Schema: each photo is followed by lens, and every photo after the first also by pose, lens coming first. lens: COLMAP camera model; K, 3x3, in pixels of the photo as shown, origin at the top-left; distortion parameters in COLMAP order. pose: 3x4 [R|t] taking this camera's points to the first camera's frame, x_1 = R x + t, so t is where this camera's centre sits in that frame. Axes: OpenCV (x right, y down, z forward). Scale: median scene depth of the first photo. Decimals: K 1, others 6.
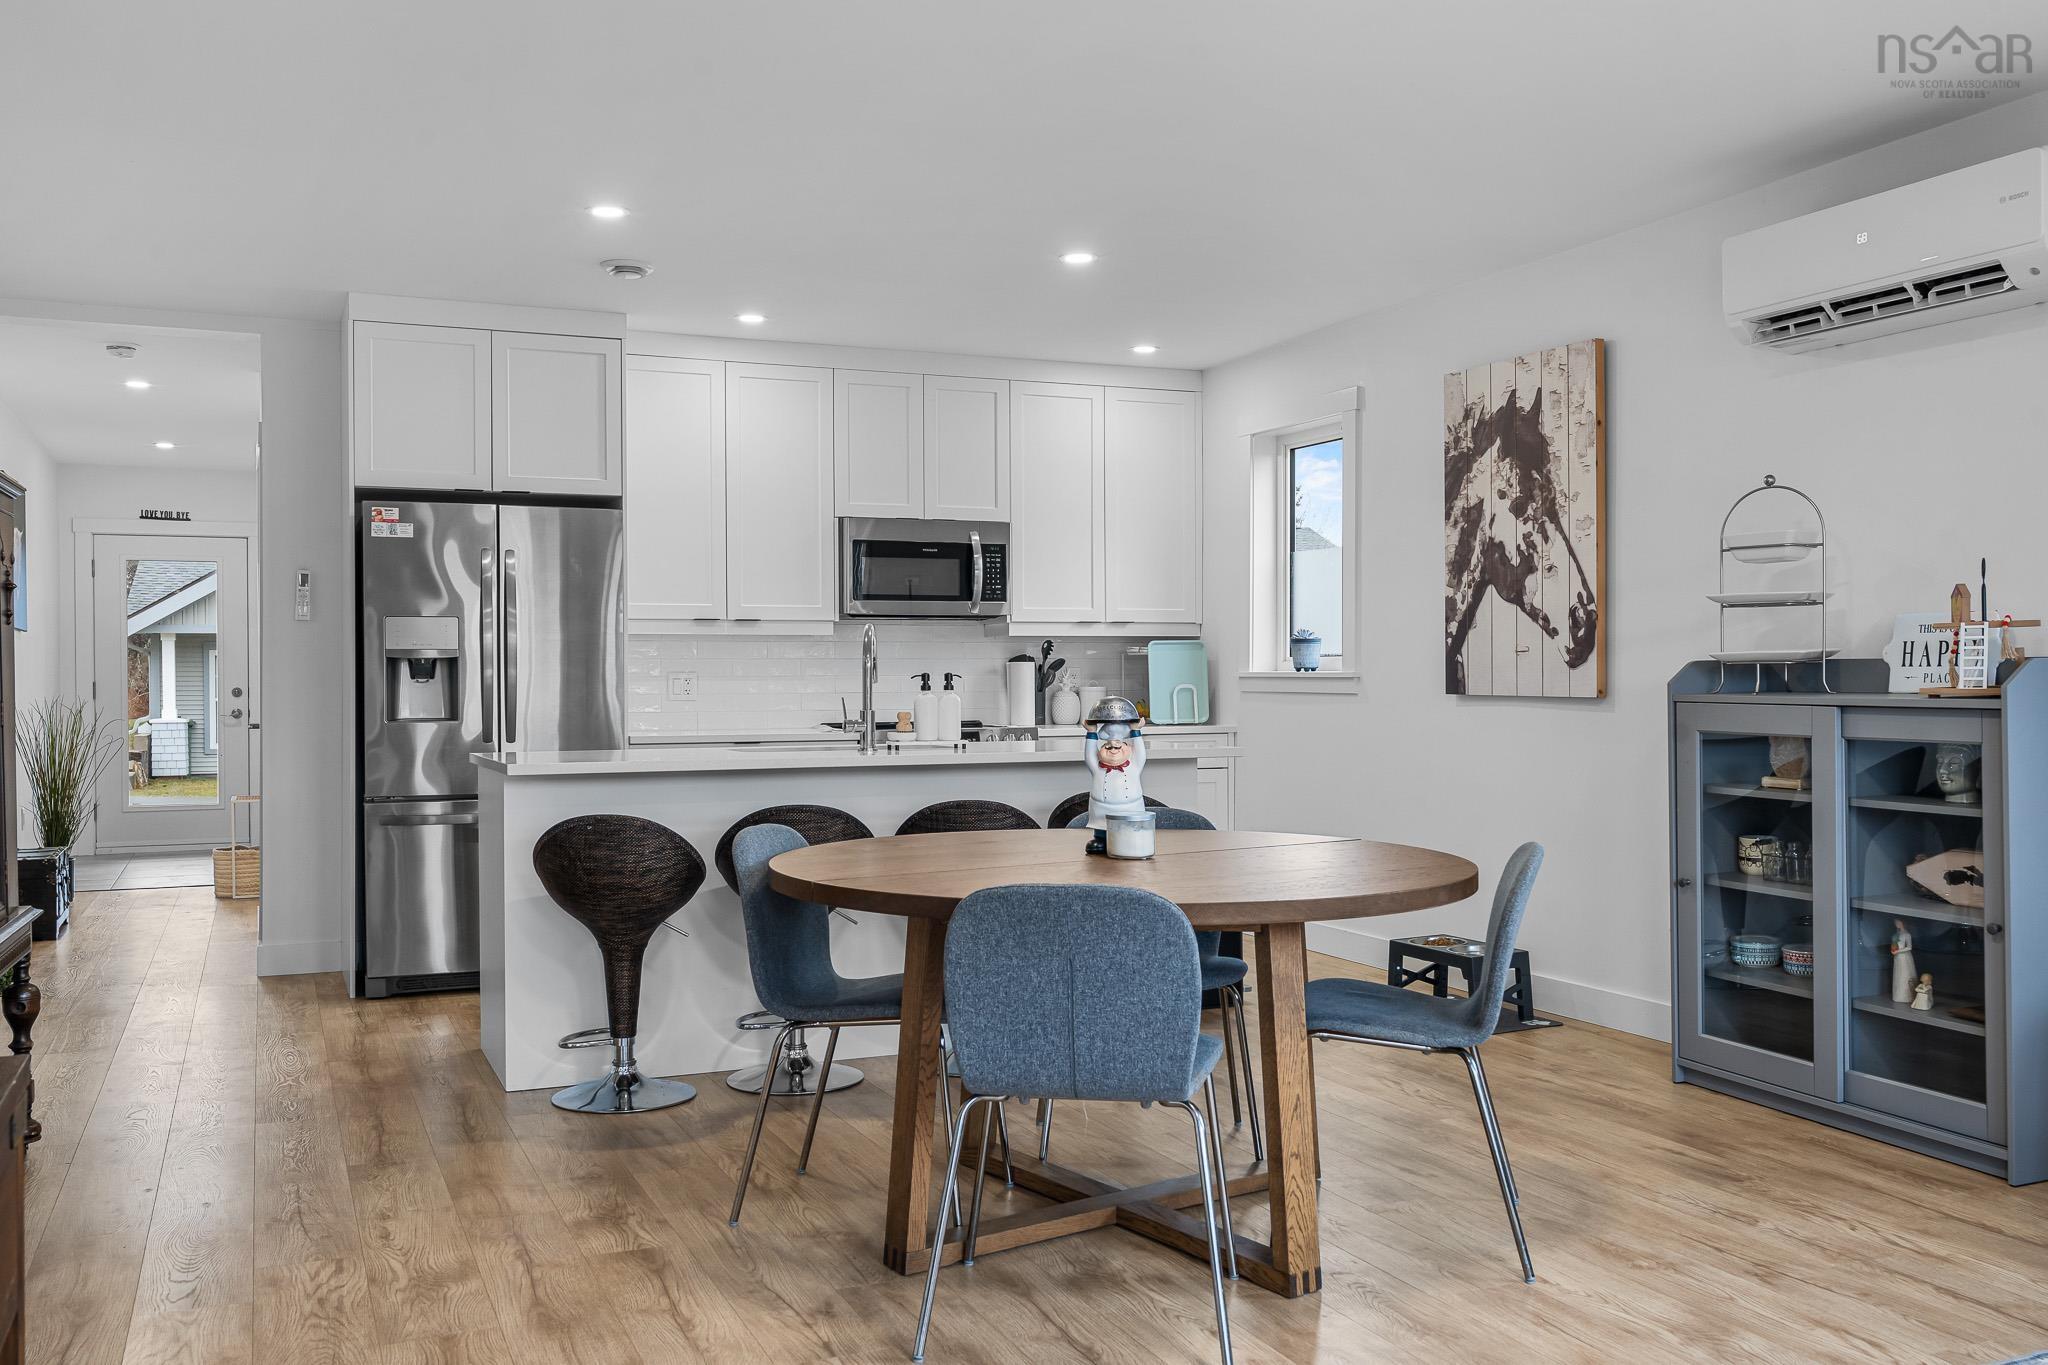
lens RADIAL K [[1758.6, 0, 1012.6], [0, 1758.6, 684.3], [0, 0, 1]] dist [0.007116, -0.000991]
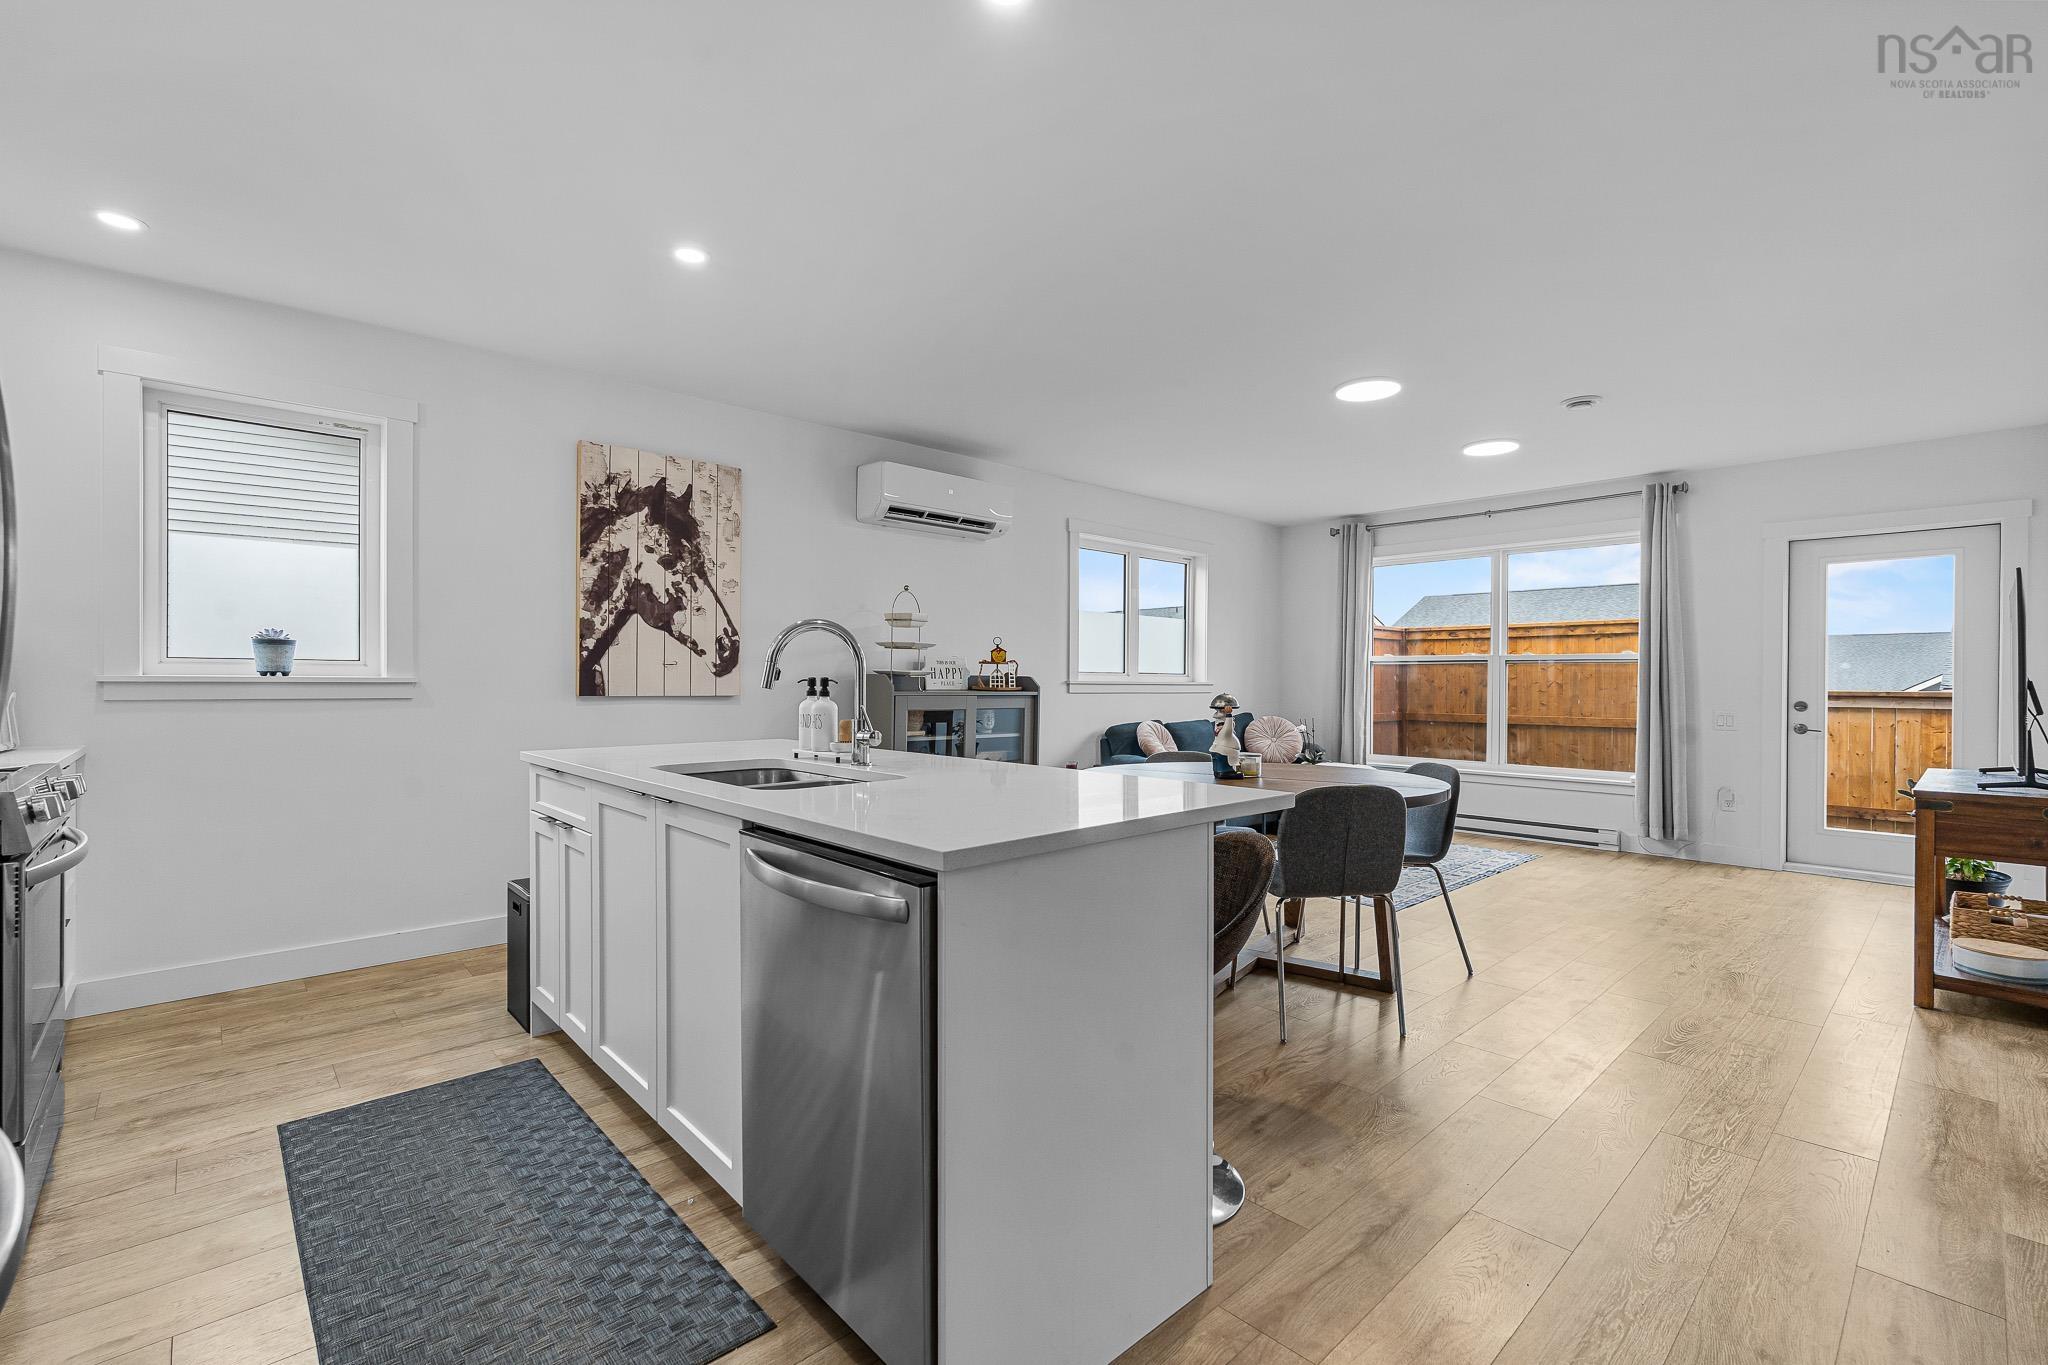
lens RADIAL K [[897.7, 0, 1022.8], [0, 897.7, 684.2], [0, 0, 1]] dist [-0.004644, 0.000529]
pose [[-0.335974, -0.000392, 0.941871, -0.464133], [0.003544, 0.999992, 0.001680, -0.002867], [-0.941864, 0.003902, -0.335970, 0.931827]]
